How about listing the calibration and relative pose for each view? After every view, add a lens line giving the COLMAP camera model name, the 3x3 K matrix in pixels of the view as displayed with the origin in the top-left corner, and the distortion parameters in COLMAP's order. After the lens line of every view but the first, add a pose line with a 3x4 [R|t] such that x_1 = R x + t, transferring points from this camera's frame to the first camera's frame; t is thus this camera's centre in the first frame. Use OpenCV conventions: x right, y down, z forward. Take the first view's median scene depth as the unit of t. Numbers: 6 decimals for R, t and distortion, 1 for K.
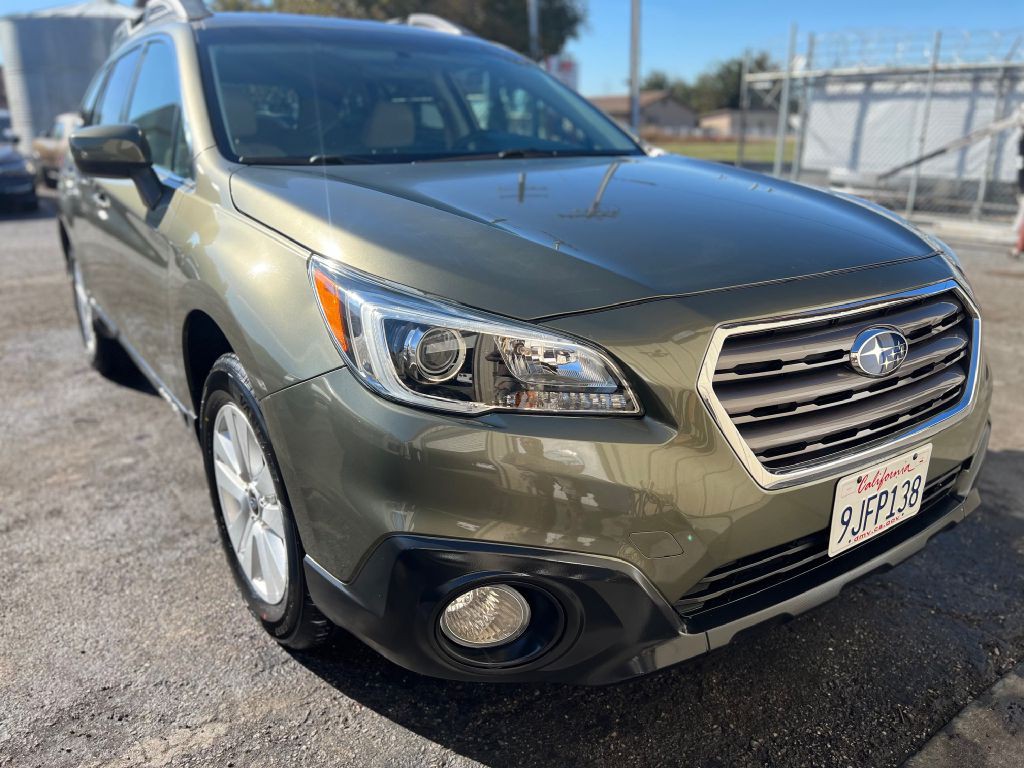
lens RADIAL K [[774.6, 0, 509.2], [0, 774.6, 387.3], [0, 0, 1]] dist [0.057877, -0.064861]
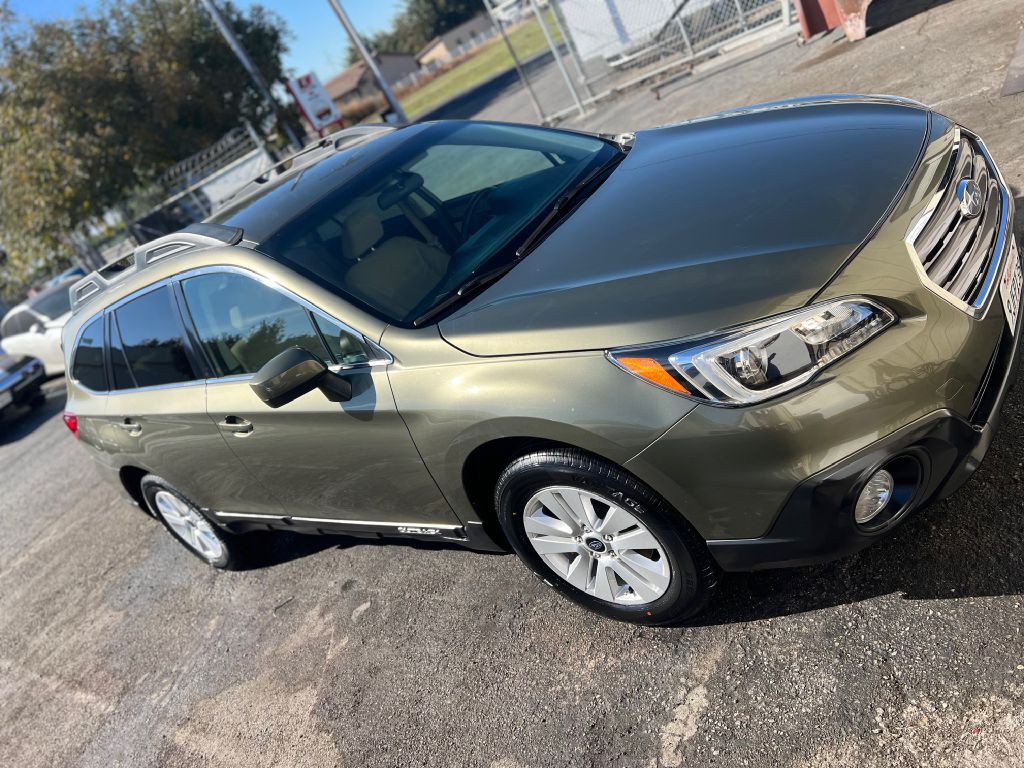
lens RADIAL K [[774.6, 0, 517.0], [0, 774.6, 384.5], [0, 0, 1]] dist [0.057877, -0.064861]
pose [[0.833437, -0.536960, 0.130602, -0.542146], [0.531529, 0.843588, 0.076396, -0.281322], [-0.151196, 0.005747, 0.988487, -0.280062]]
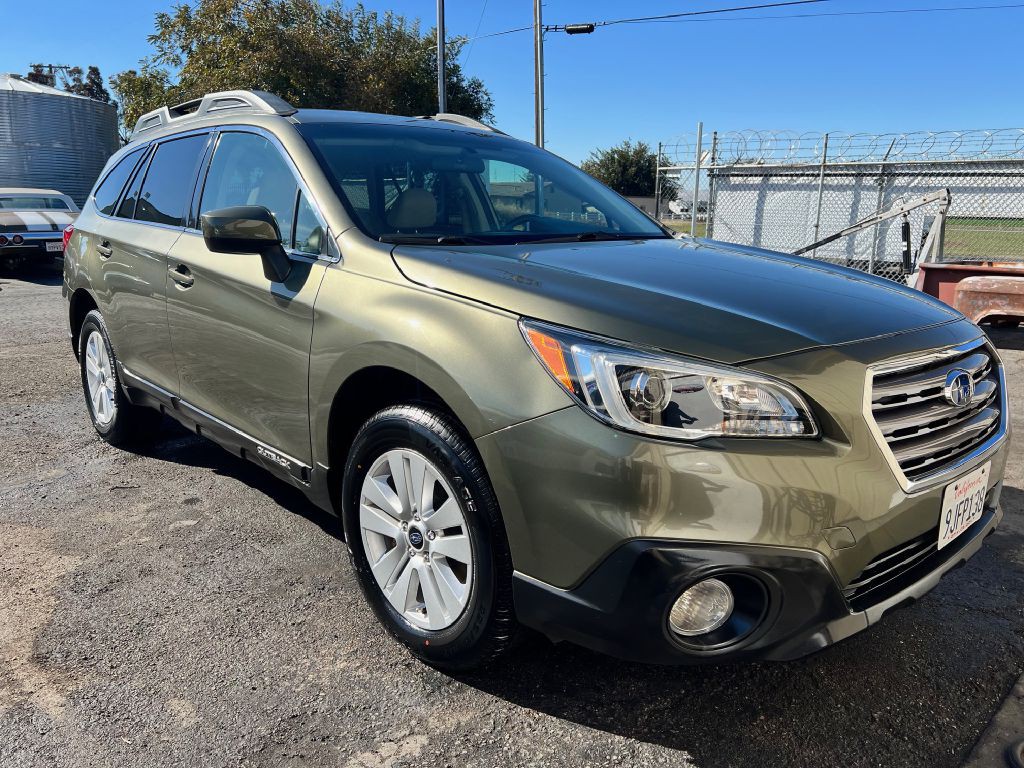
lens RADIAL K [[774.6, 0, 517.9], [0, 774.6, 380.6], [0, 0, 1]] dist [0.057877, -0.064861]
pose [[0.989593, -0.014138, 0.143196, -0.400046], [0.028682, 0.994572, -0.100022, 0.045771], [-0.141004, 0.103088, 0.984627, -0.168846]]
